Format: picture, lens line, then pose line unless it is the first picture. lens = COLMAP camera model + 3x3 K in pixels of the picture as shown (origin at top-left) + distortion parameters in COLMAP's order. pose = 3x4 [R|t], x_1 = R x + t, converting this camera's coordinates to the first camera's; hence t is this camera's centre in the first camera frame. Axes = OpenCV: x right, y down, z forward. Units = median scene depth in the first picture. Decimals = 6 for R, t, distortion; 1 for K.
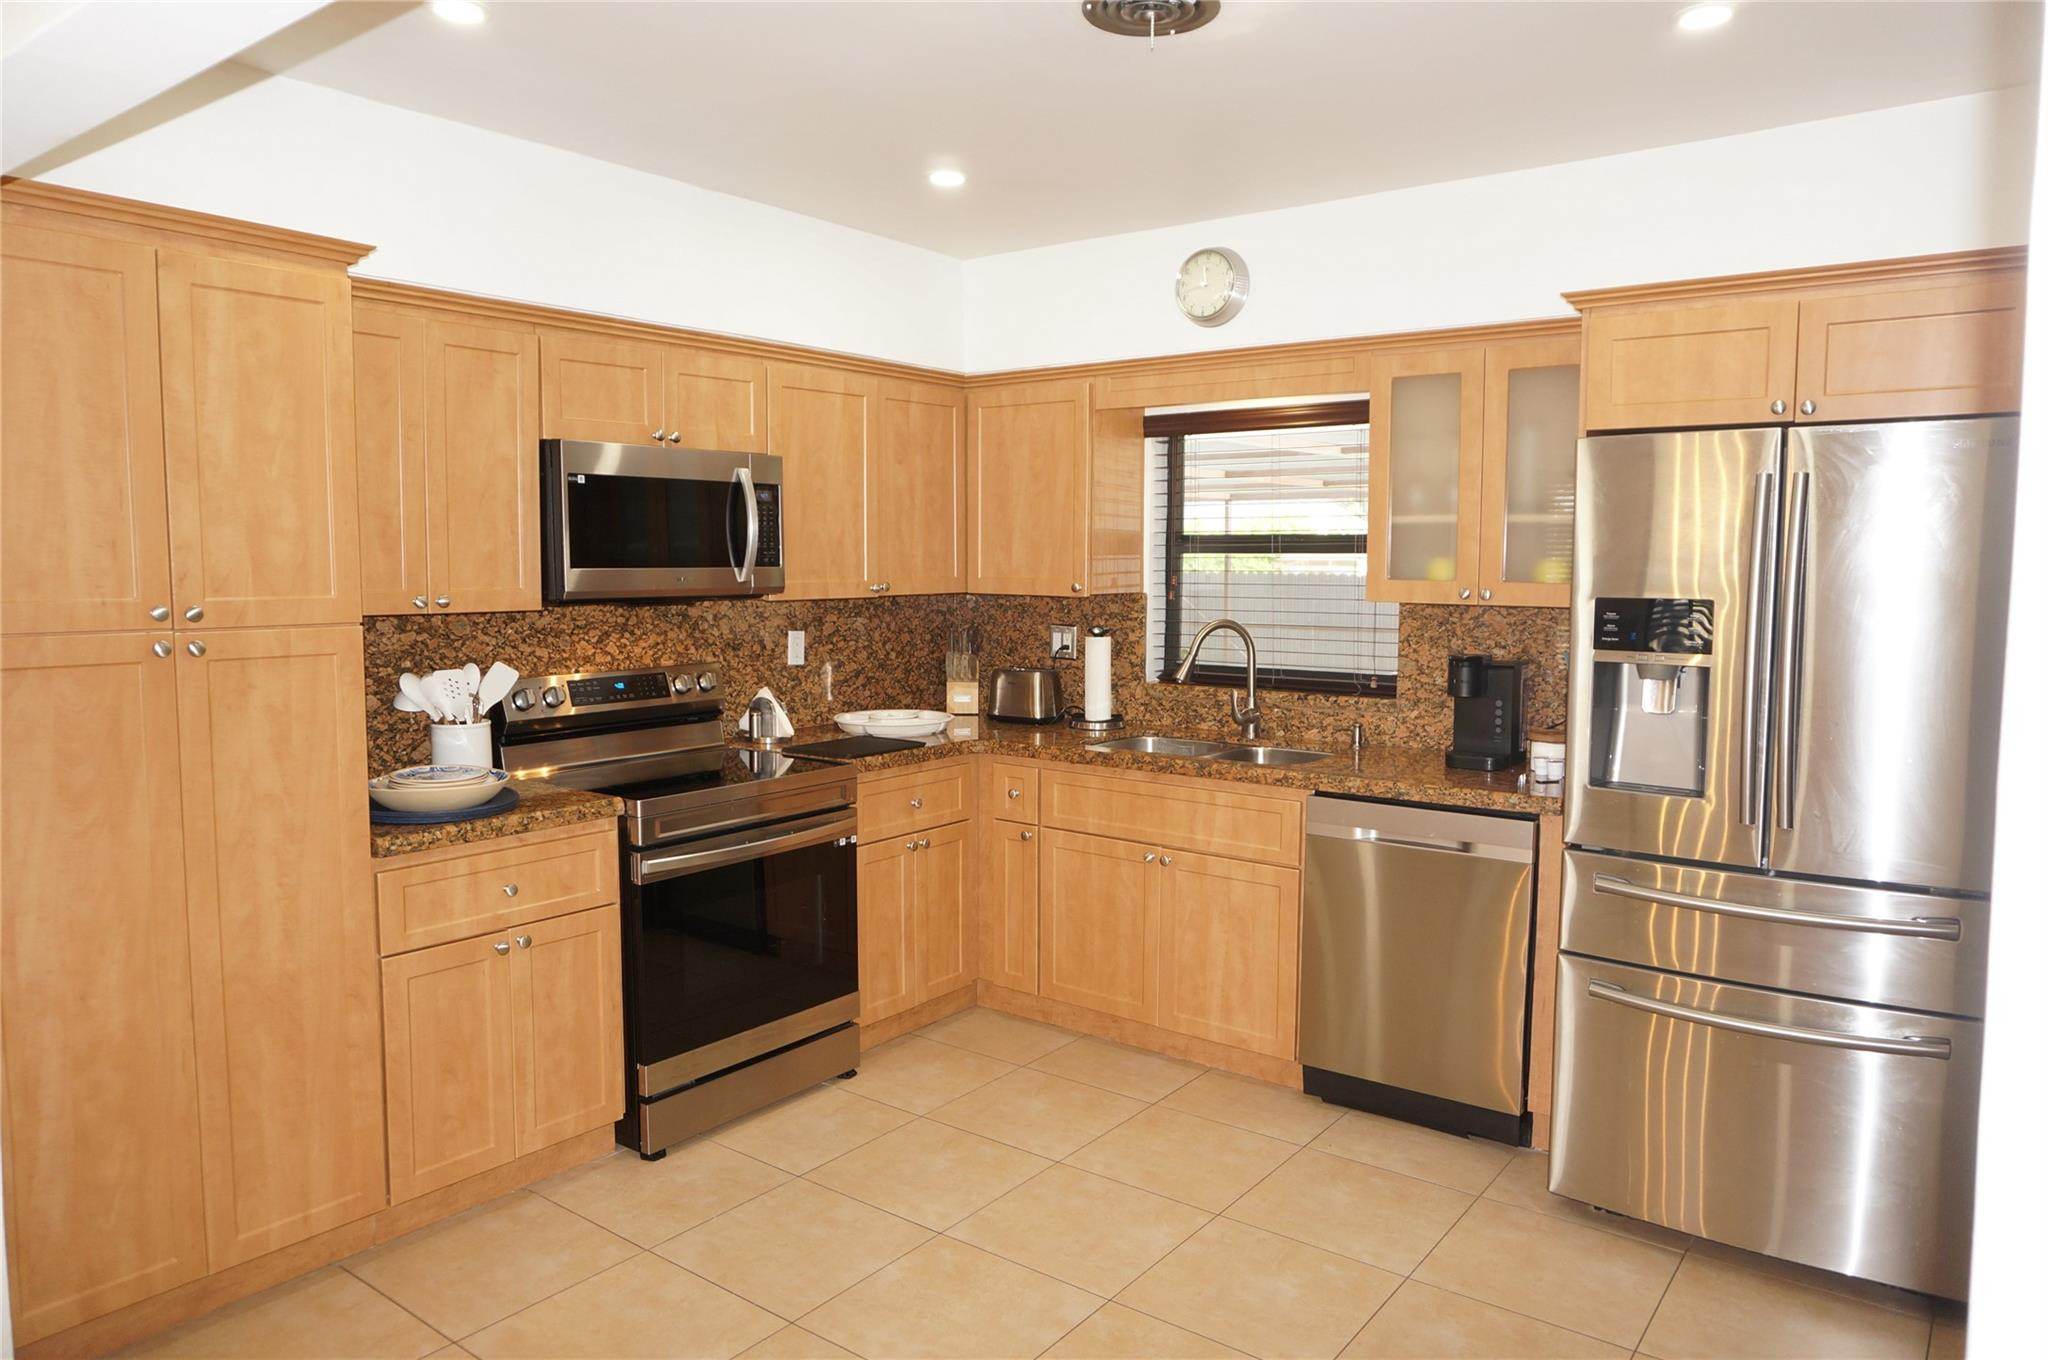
lens RADIAL K [[1366.7, 0, 1023.9], [0, 1366.7, 503.4], [0, 0, 1]] dist [-0.035070, -0.001755]
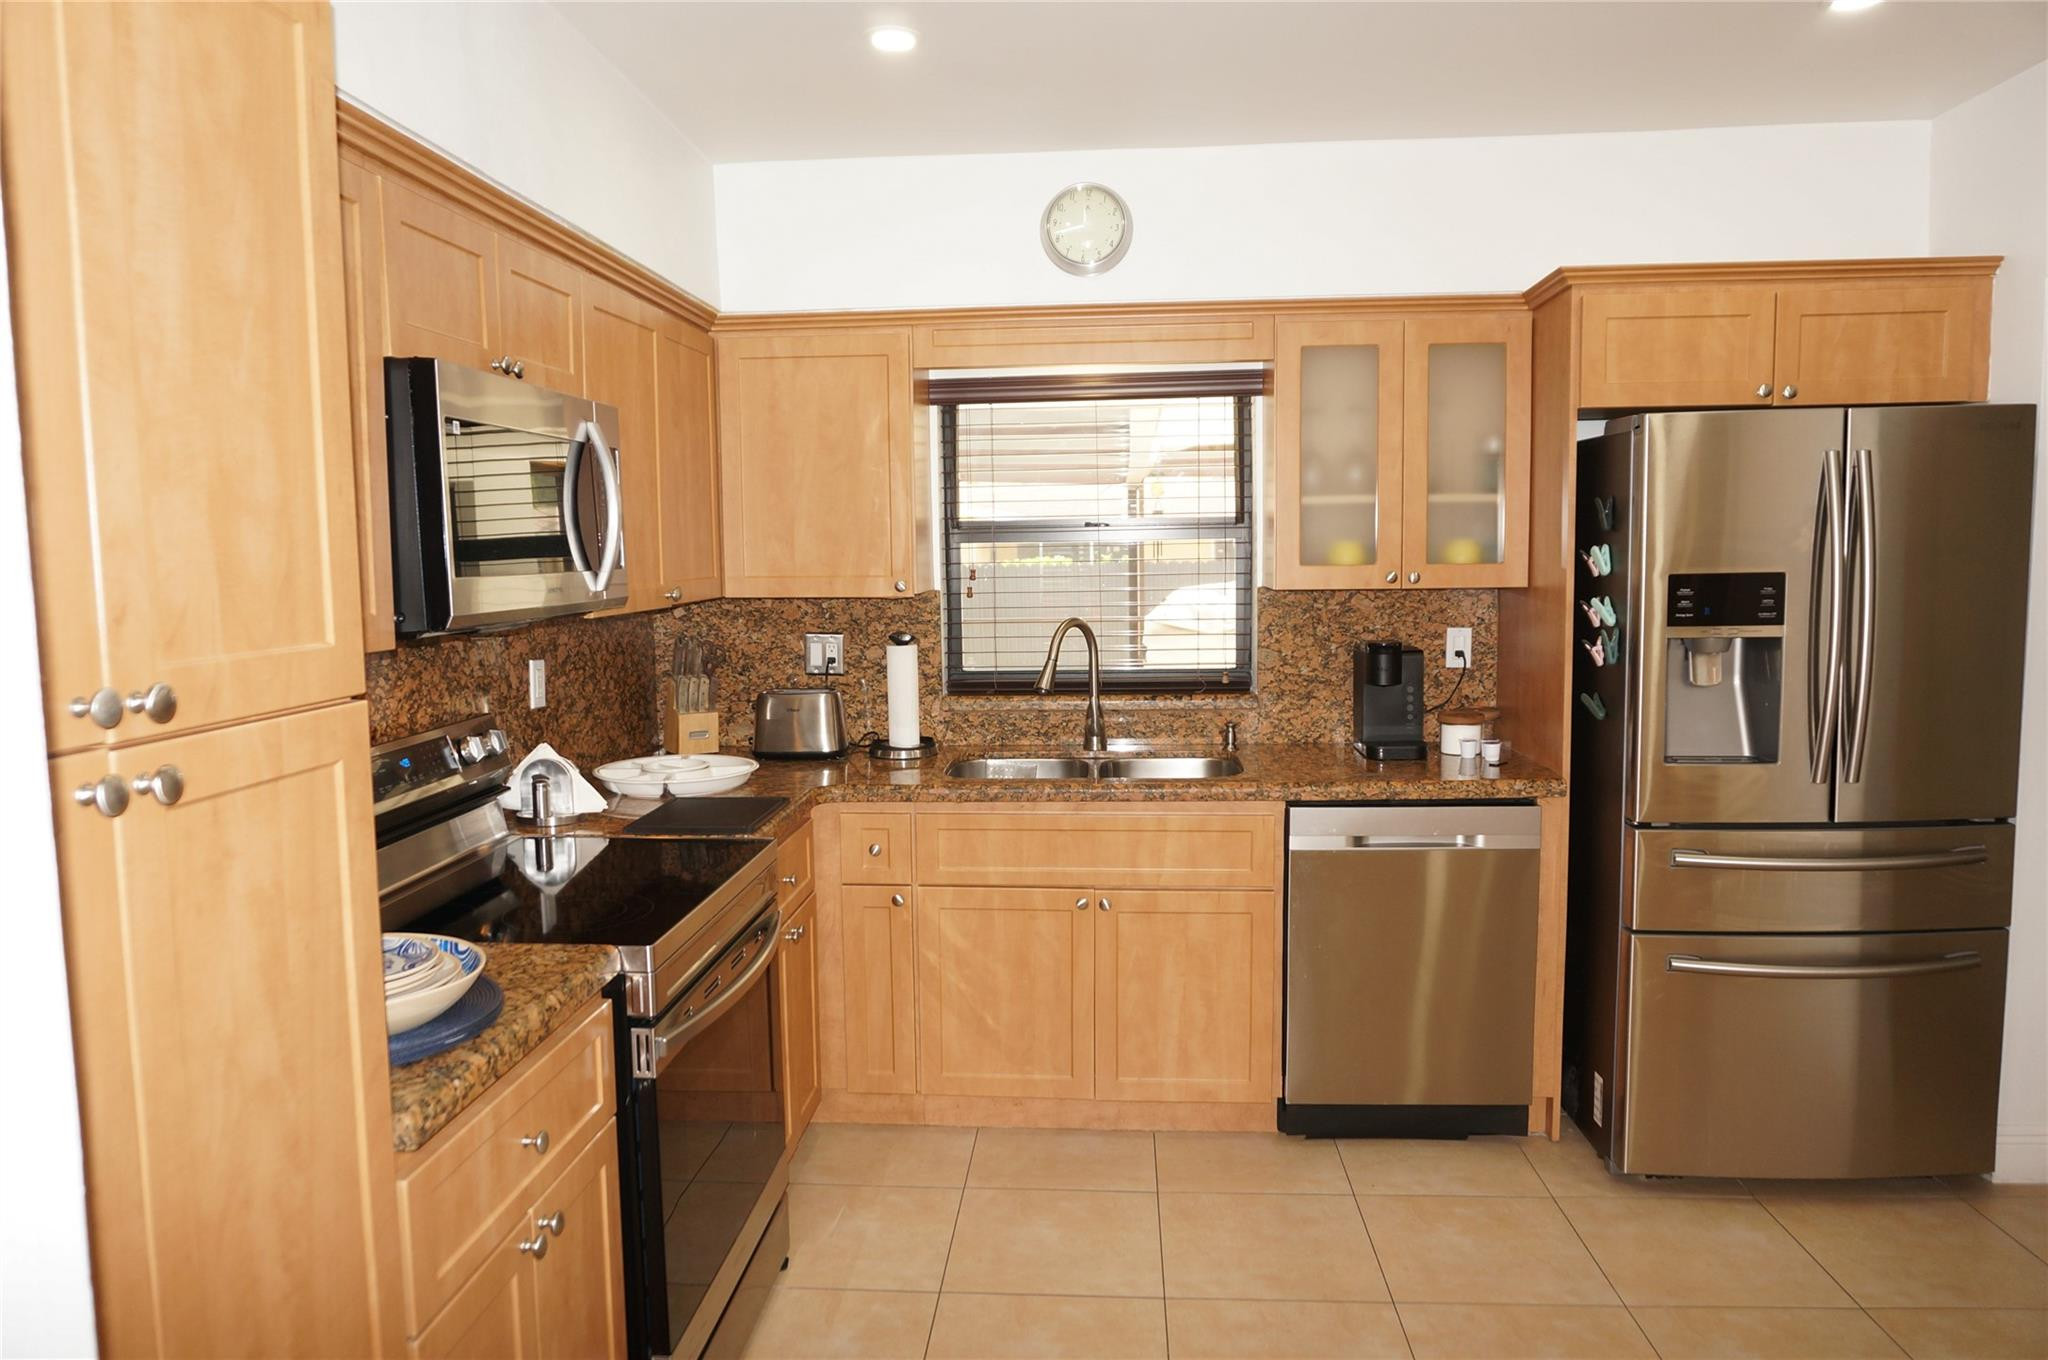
lens RADIAL K [[1362.5, 0, 1019.1], [0, 1362.5, 539.9], [0, 0, 1]] dist [-0.056698, 0.004395]
pose [[0.842820, -0.014328, 0.538004, -0.387708], [-0.001585, 0.999575, 0.029104, 0.012430], [-0.538193, -0.025382, 0.842439, 0.325701]]
